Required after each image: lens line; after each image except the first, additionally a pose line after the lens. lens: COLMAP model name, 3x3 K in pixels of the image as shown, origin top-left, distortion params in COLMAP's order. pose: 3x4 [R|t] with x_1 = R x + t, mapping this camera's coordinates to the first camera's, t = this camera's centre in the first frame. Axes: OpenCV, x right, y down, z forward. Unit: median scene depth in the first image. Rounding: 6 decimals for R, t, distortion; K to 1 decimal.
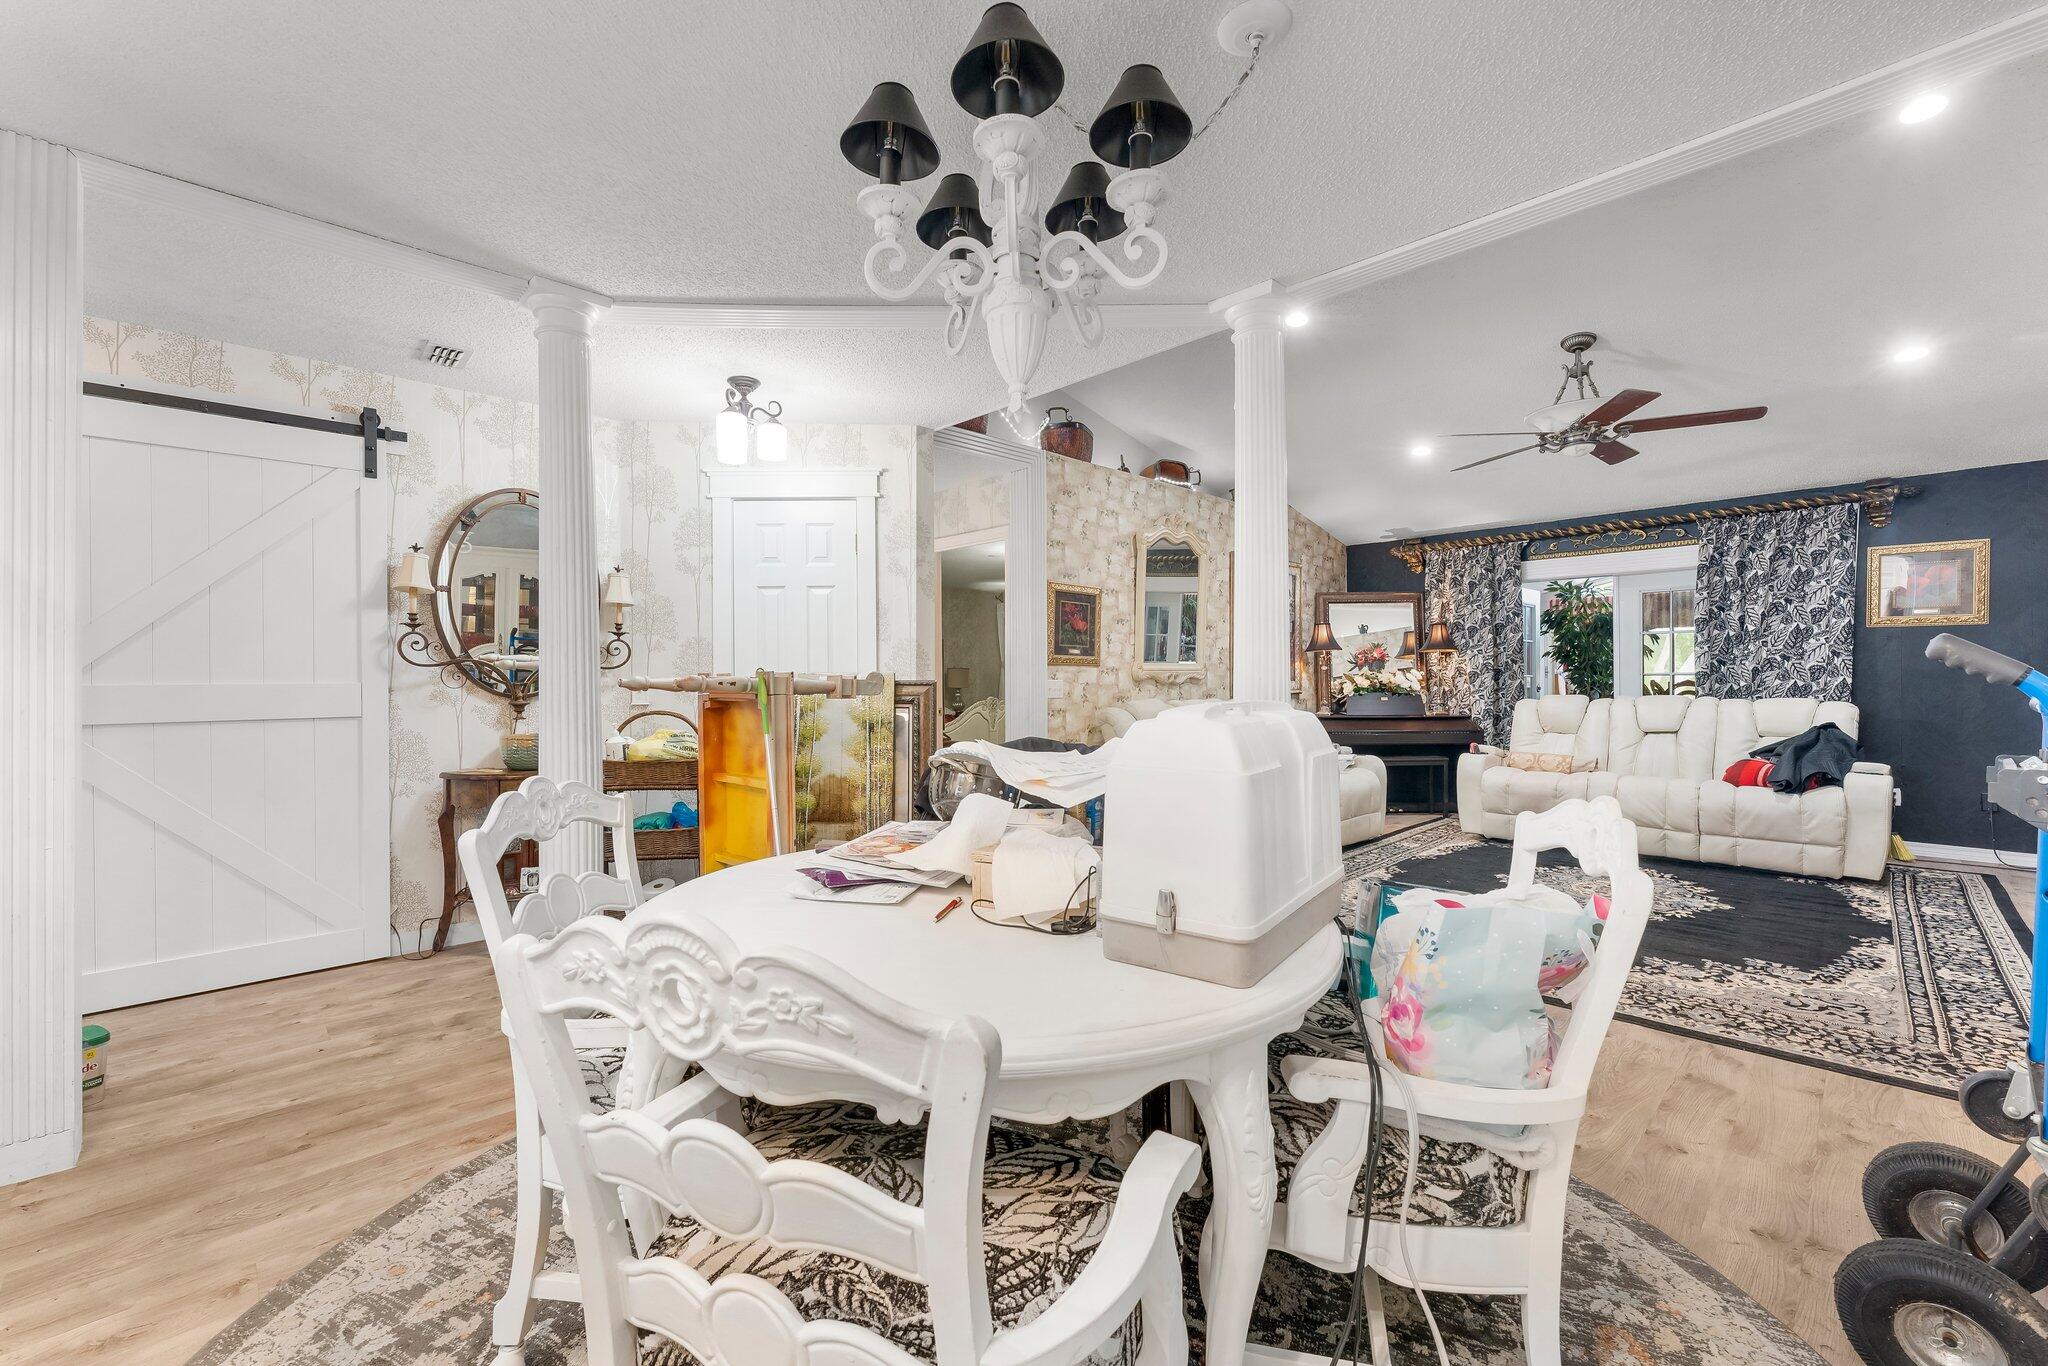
lens RADIAL K [[831.4, 0, 987.2], [0, 831.4, 679.8], [0, 0, 1]] dist [0.001717, -0.000567]
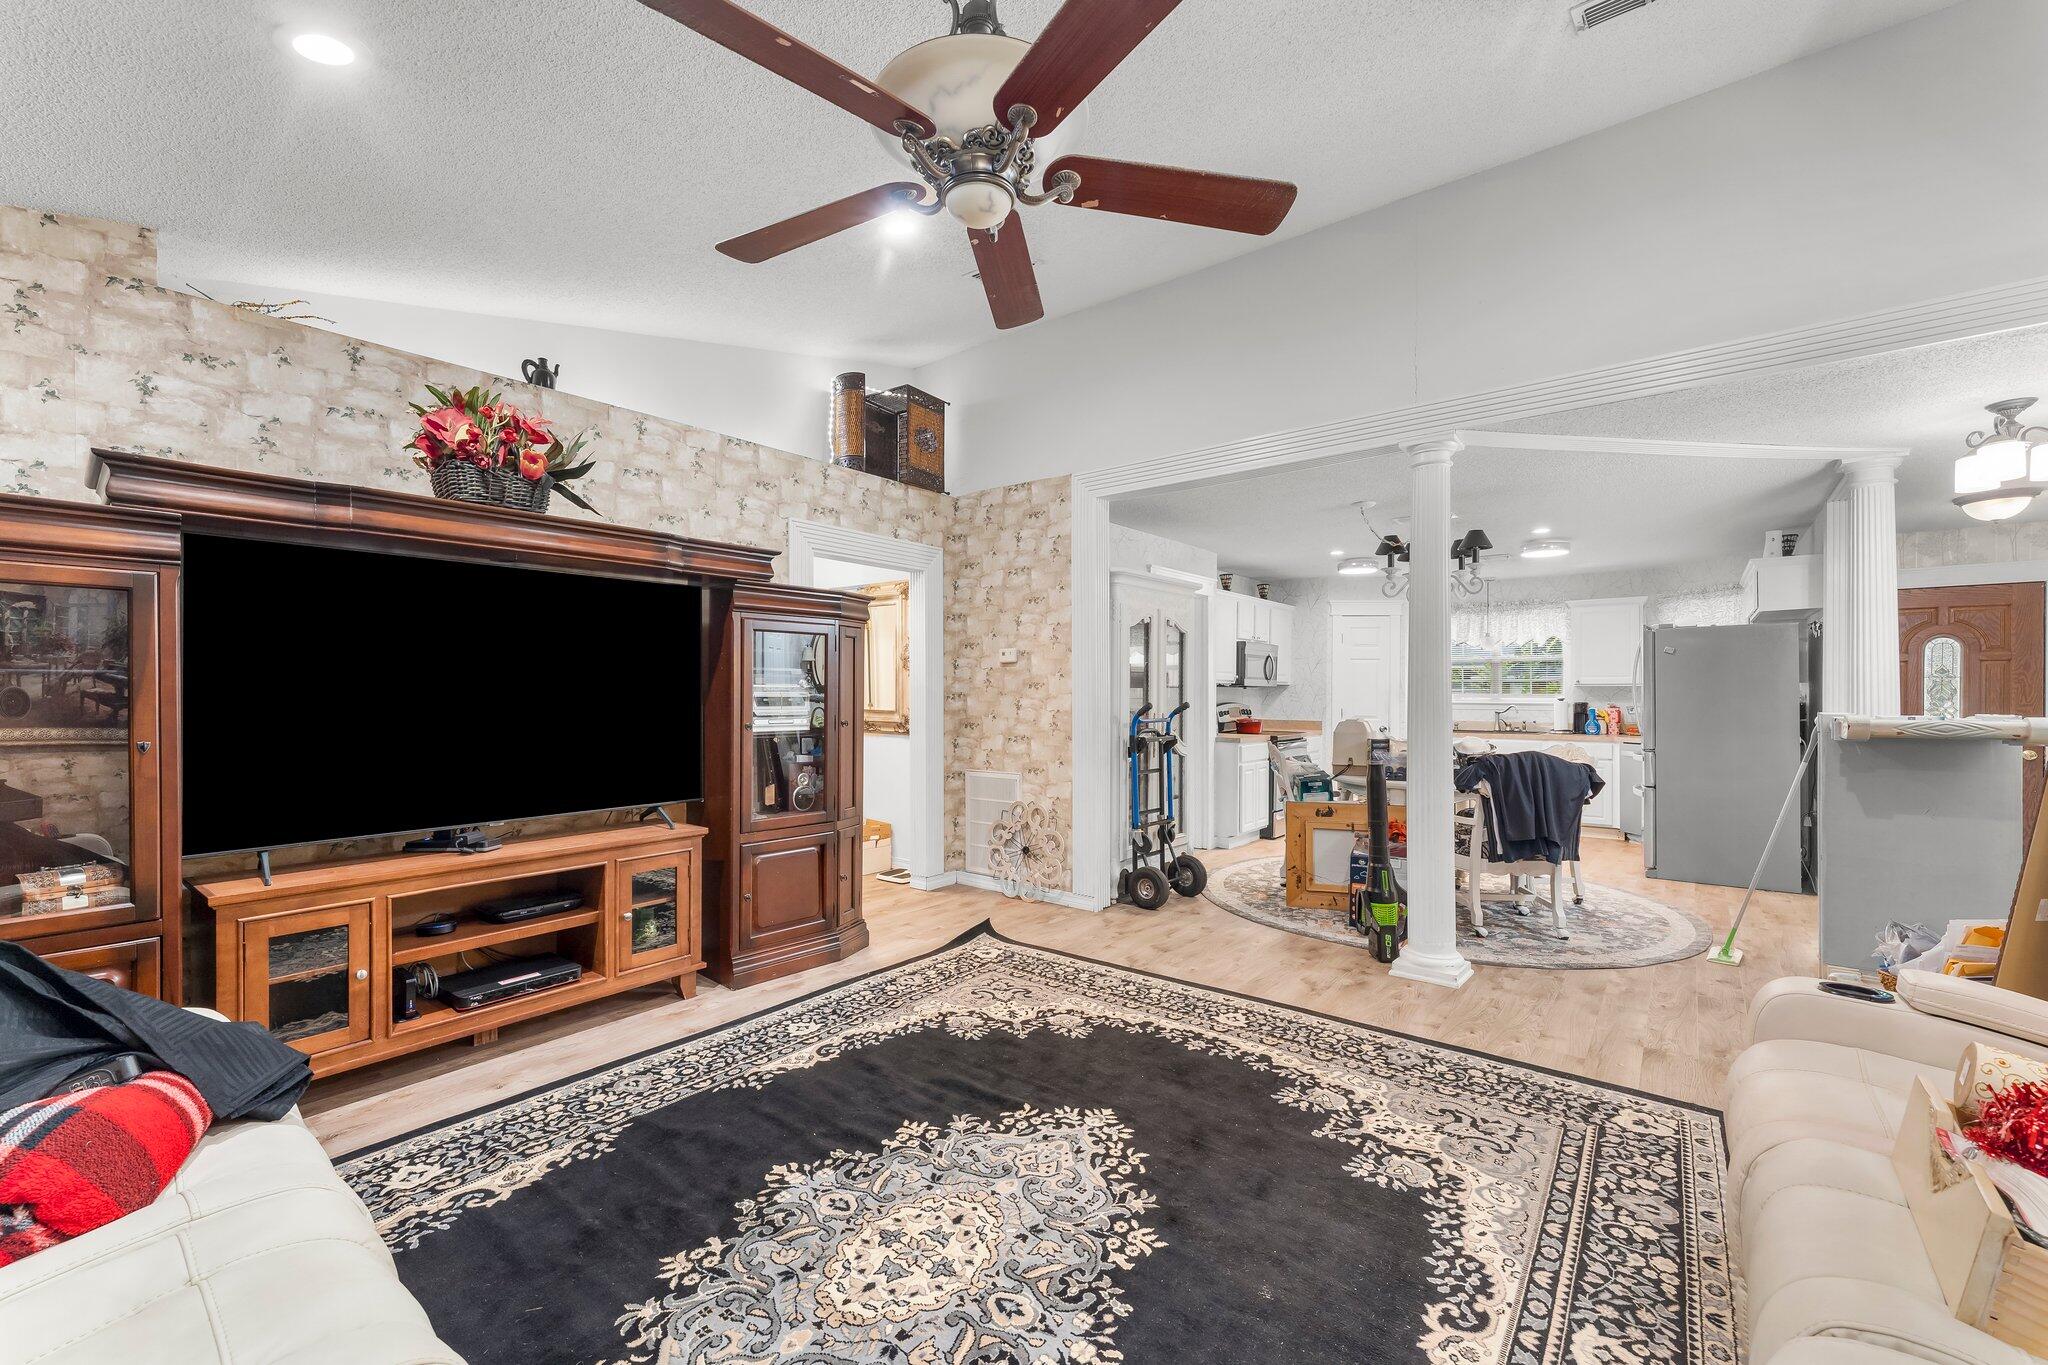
lens RADIAL K [[836.9, 0, 983.7], [0, 836.9, 686.9], [0, 0, 1]] dist [0.001422, -0.000088]
pose [[-0.992966, 0.000563, -0.118400, 0.617249], [0.001482, 0.999969, -0.007673, -0.022161], [0.118392, -0.007794, -0.992936, 1.159128]]
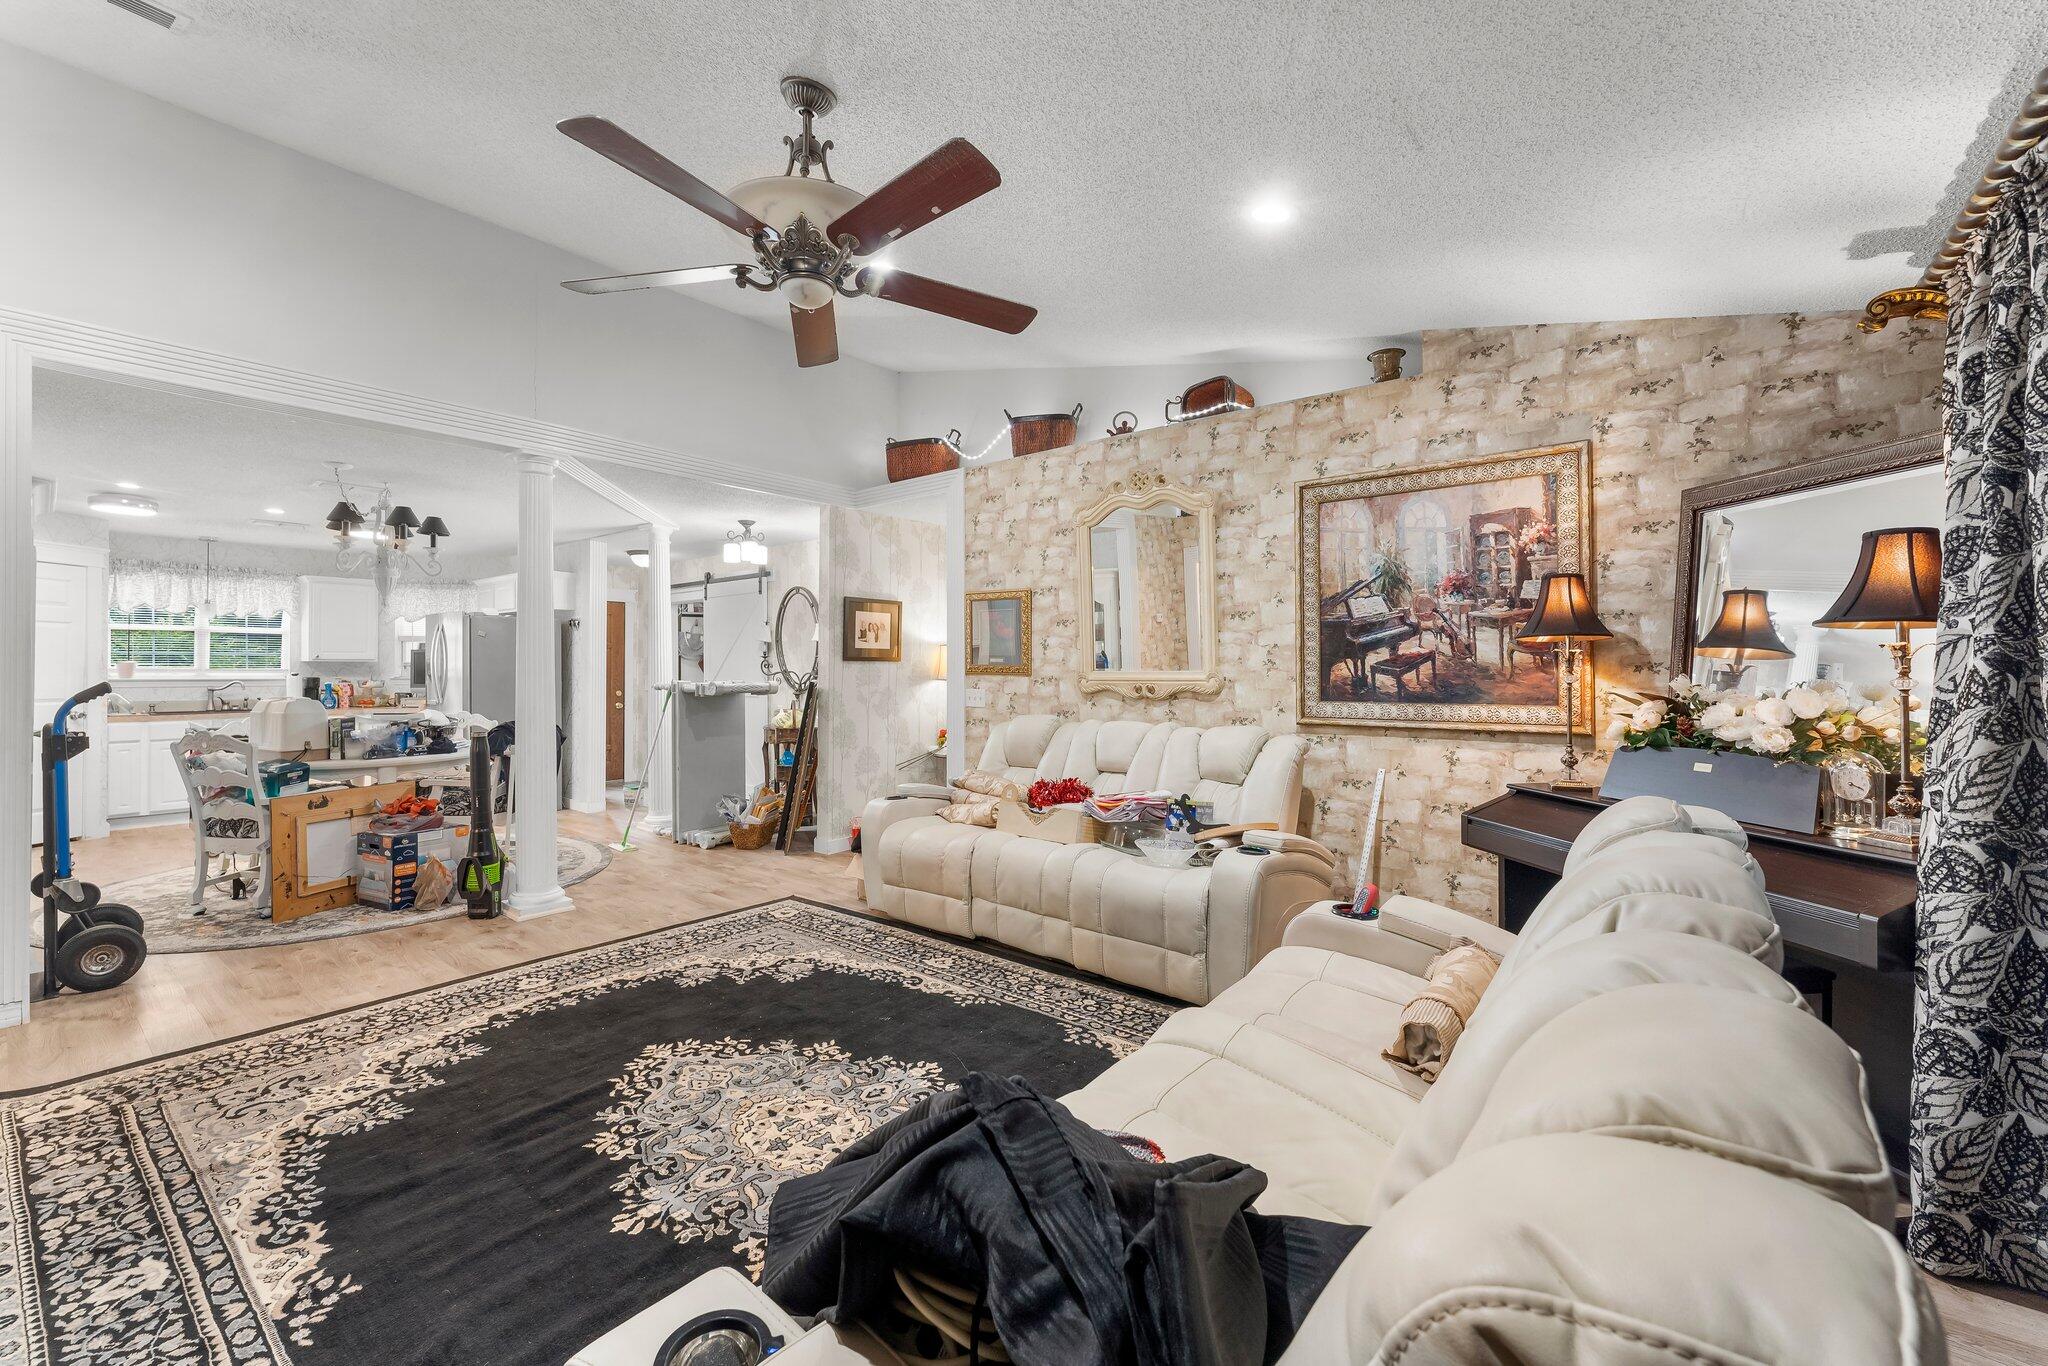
lens RADIAL K [[834.5, 0, 1019.8], [0, 834.5, 655.0], [0, 0, 1]] dist [0.004541, -0.000537]
pose [[0.139905, -0.012755, -0.990083, 1.035032], [-0.001336, 0.999914, -0.013071, -0.026655], [0.990164, 0.003152, 0.139876, 0.862751]]
